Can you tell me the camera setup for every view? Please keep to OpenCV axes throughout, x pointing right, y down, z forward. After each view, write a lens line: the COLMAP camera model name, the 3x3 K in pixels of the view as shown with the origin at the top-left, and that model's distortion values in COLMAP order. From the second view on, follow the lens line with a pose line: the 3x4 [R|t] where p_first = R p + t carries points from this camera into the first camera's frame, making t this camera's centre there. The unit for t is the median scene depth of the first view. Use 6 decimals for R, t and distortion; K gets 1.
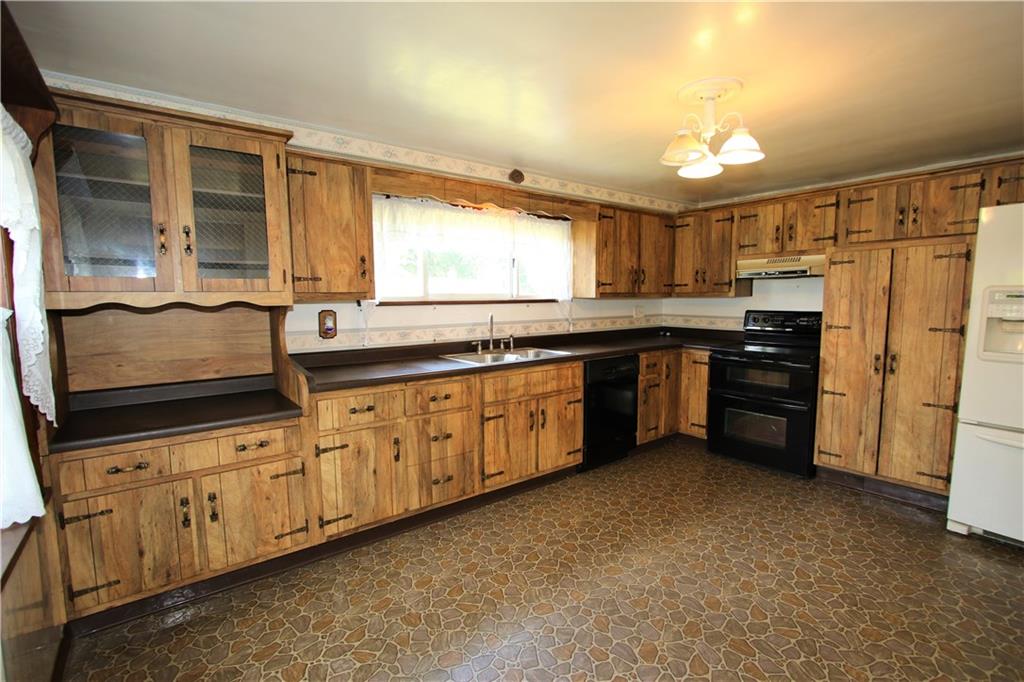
lens RADIAL K [[473.5, 0, 507.8], [0, 473.5, 343.2], [0, 0, 1]] dist [-0.011583, 0.000775]
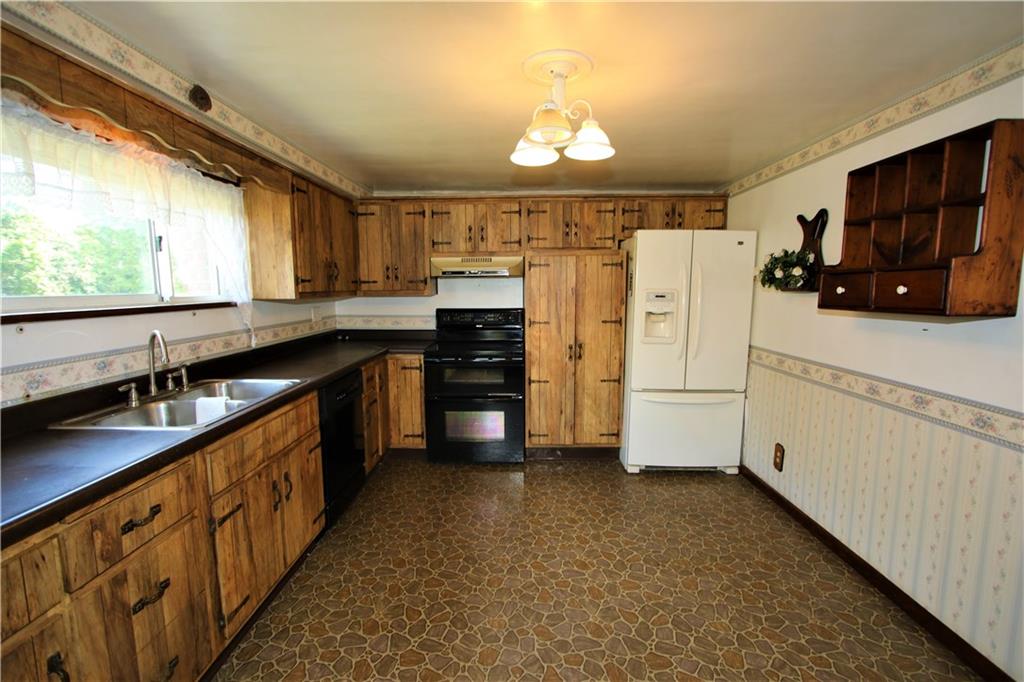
lens RADIAL K [[473.5, 0, 507.8], [0, 473.5, 343.2], [0, 0, 1]] dist [-0.011583, 0.000775]
pose [[0.623929, -0.088882, 0.776410, -0.223176], [0.074829, 0.995741, 0.053858, -0.050951], [-0.777891, 0.024495, 0.627922, 0.339290]]
